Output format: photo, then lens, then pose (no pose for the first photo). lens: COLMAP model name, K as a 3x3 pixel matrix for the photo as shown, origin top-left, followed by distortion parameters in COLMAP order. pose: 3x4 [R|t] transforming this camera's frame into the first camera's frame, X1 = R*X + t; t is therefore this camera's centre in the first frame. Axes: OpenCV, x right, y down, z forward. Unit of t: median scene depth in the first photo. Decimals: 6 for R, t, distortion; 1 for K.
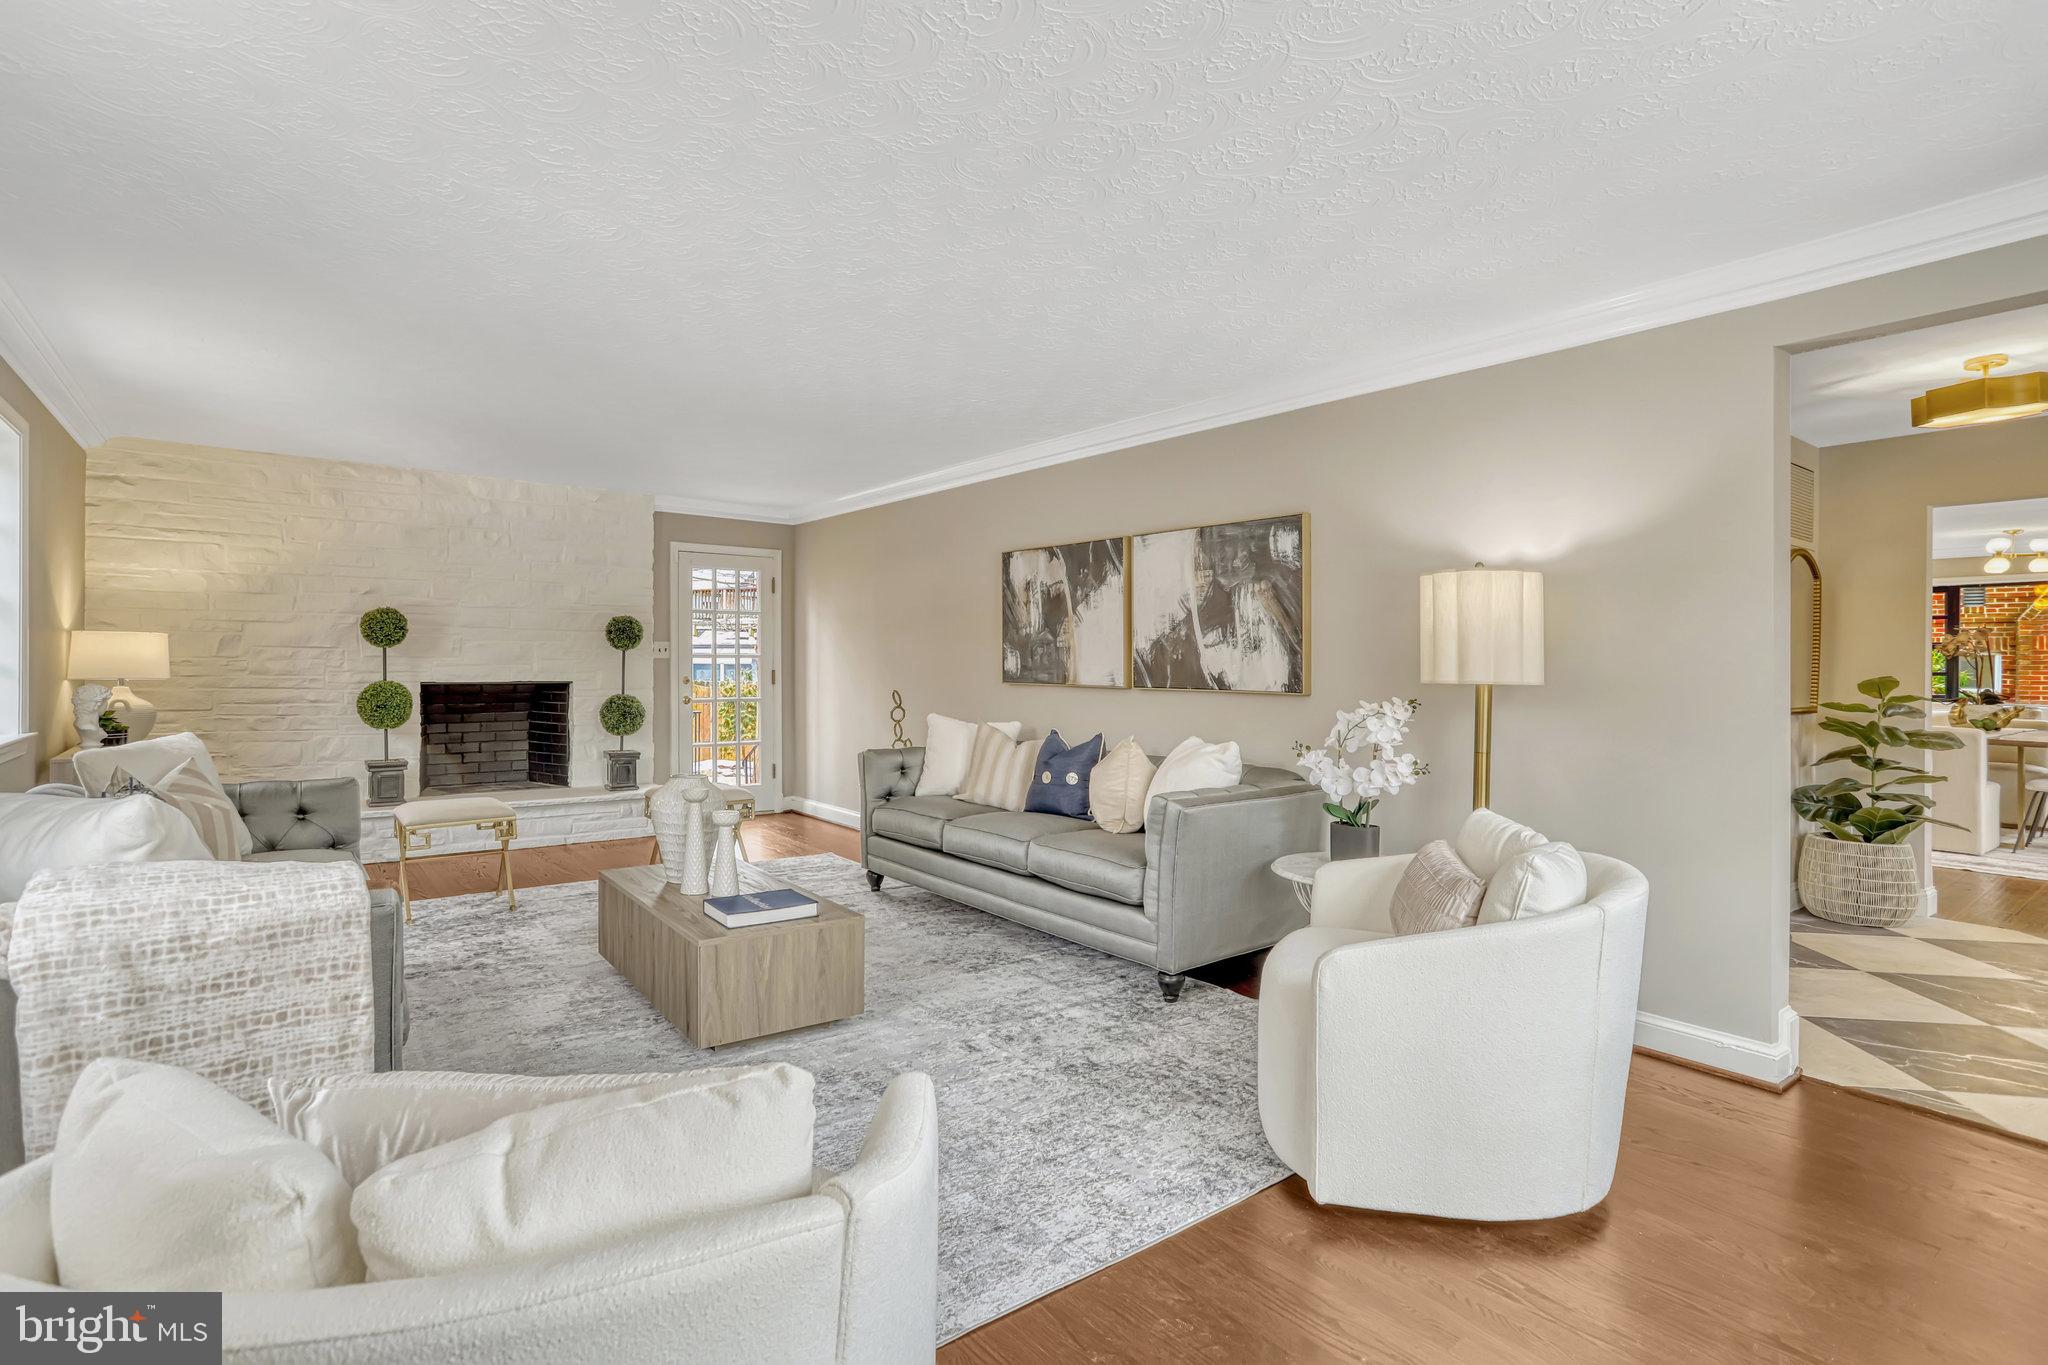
lens RADIAL K [[1017.0, 0, 1024.0], [0, 1017.0, 682.5], [0, 0, 1]] dist [-0.023568, 0.031750]
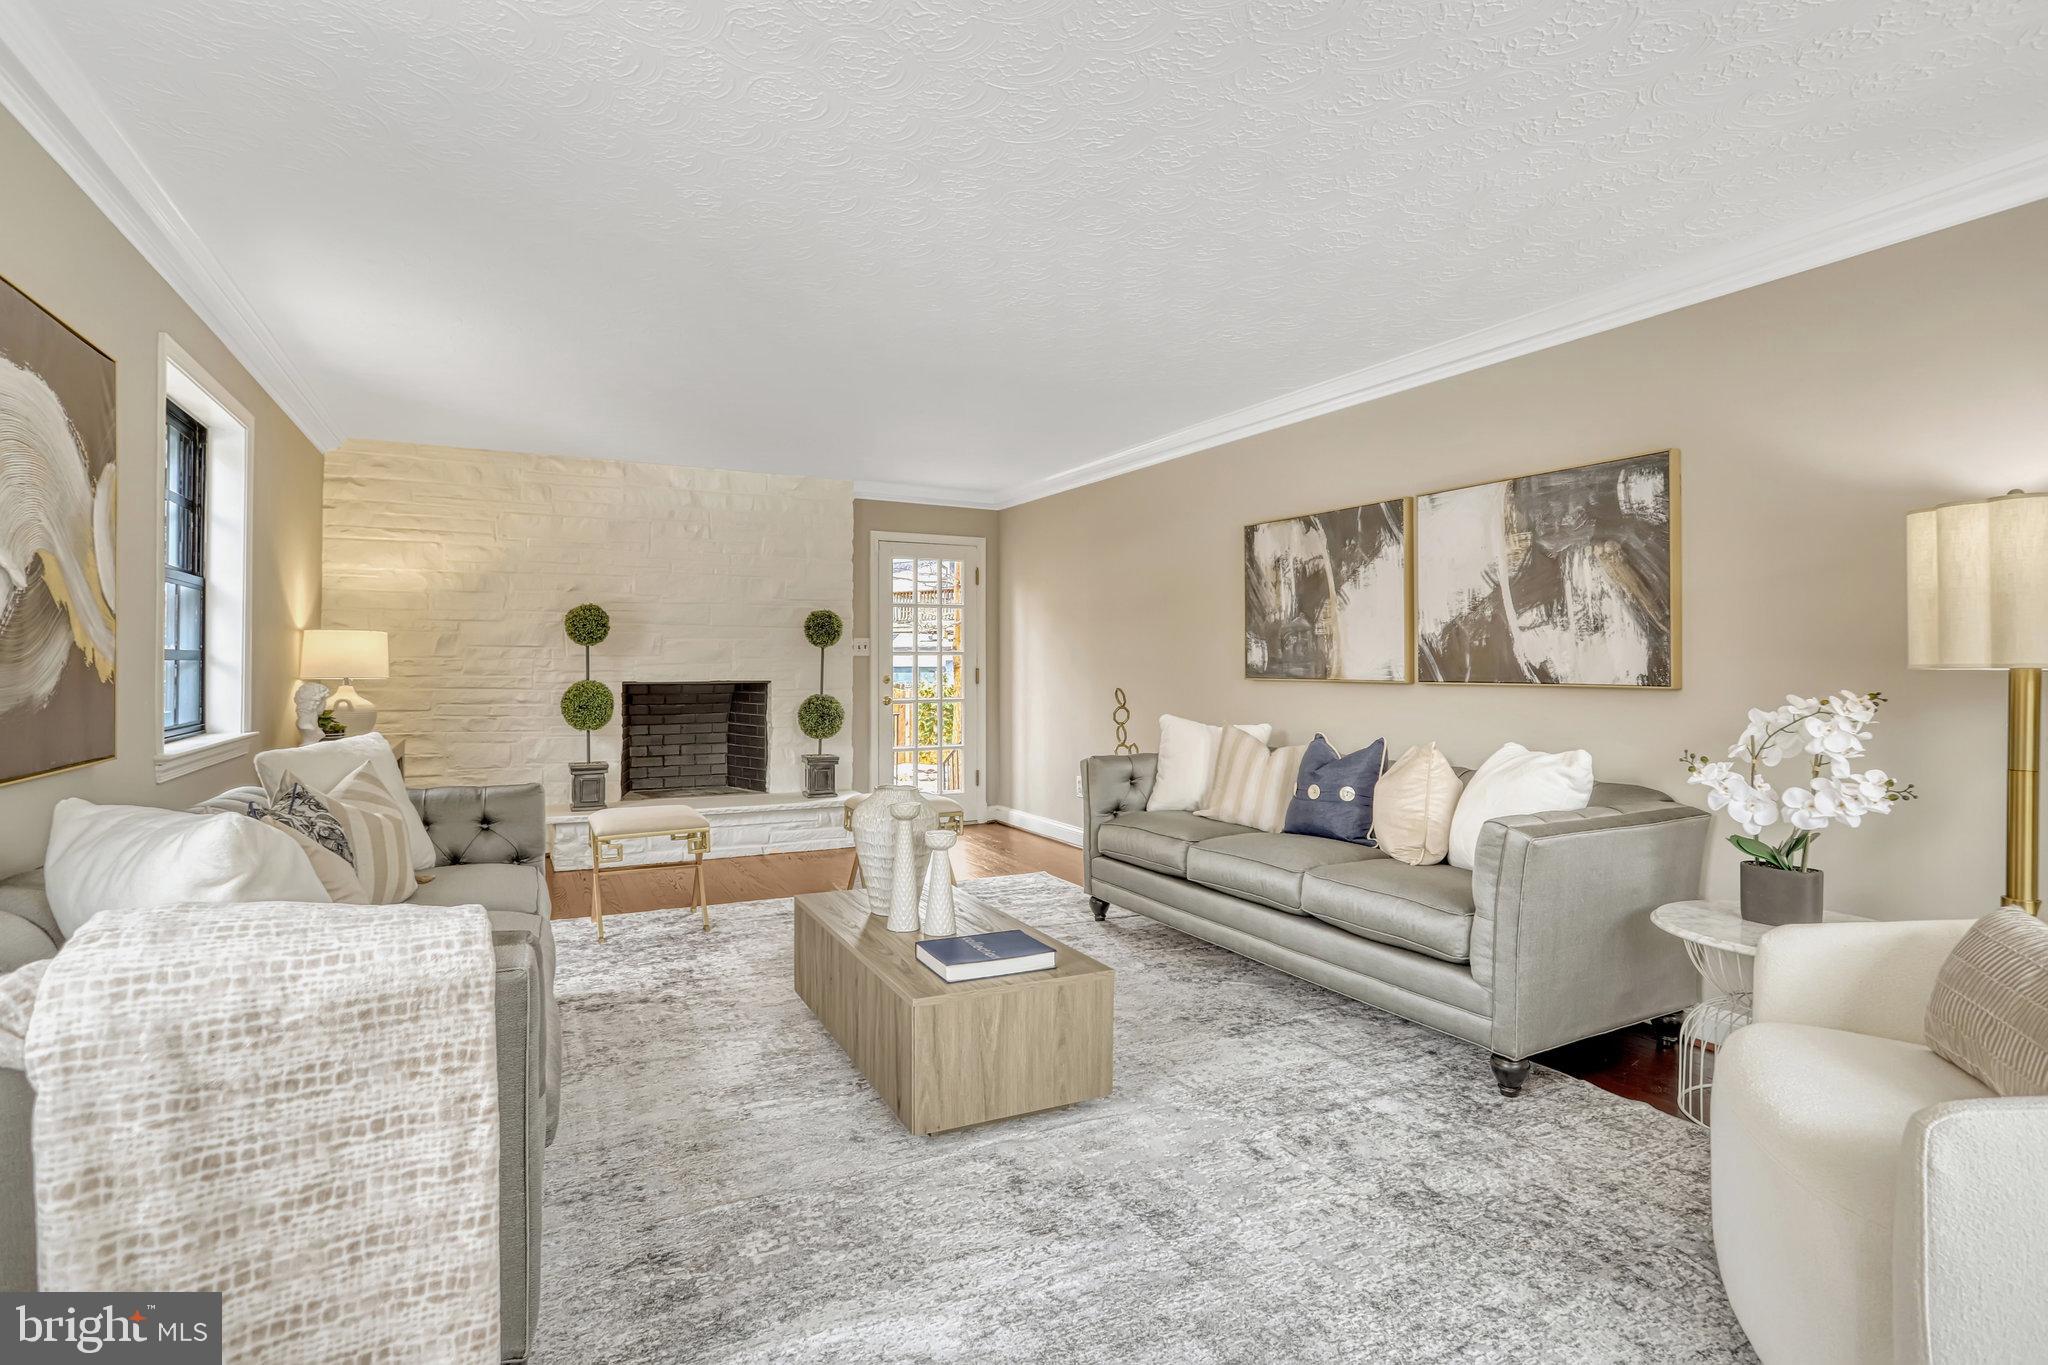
lens RADIAL K [[1047.4, 0, 1027.3], [0, 1047.4, 644.1], [0, 0, 1]] dist [-0.024185, 0.035081]
pose [[0.983427, -0.011518, -0.180936, -0.059031], [0.004431, 0.999209, -0.039522, 0.007564], [0.181249, 0.038065, 0.982700, 0.146310]]
